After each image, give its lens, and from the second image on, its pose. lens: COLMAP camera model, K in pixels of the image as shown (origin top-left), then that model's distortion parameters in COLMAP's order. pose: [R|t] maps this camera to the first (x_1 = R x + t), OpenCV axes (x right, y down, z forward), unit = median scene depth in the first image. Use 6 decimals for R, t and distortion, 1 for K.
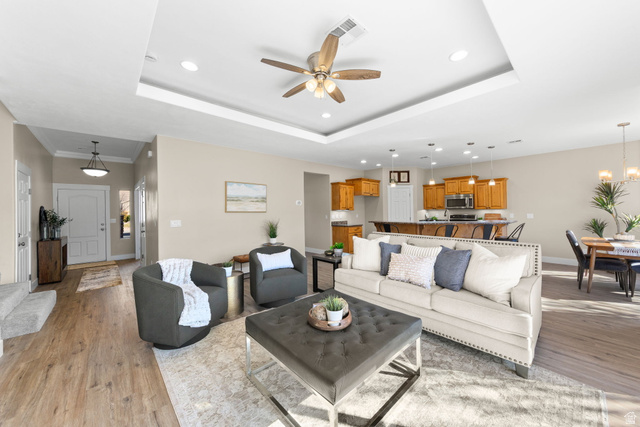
lens RADIAL K [[232.9, 0, 322.5], [0, 232.9, 211.5], [0, 0, 1]] dist [-0.000074, -0.000029]
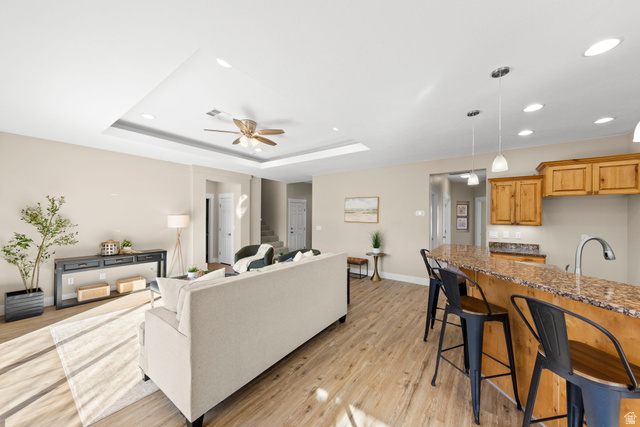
lens RADIAL K [[232.9, 0, 322.7], [0, 232.9, 215.7], [0, 0, 1]] dist [-0.000074, -0.000029]
pose [[0.184364, 0.005718, -0.982841, 0.767931], [-0.012170, 0.999920, 0.003534, -0.031697], [0.982783, 0.011310, 0.184419, 0.586090]]
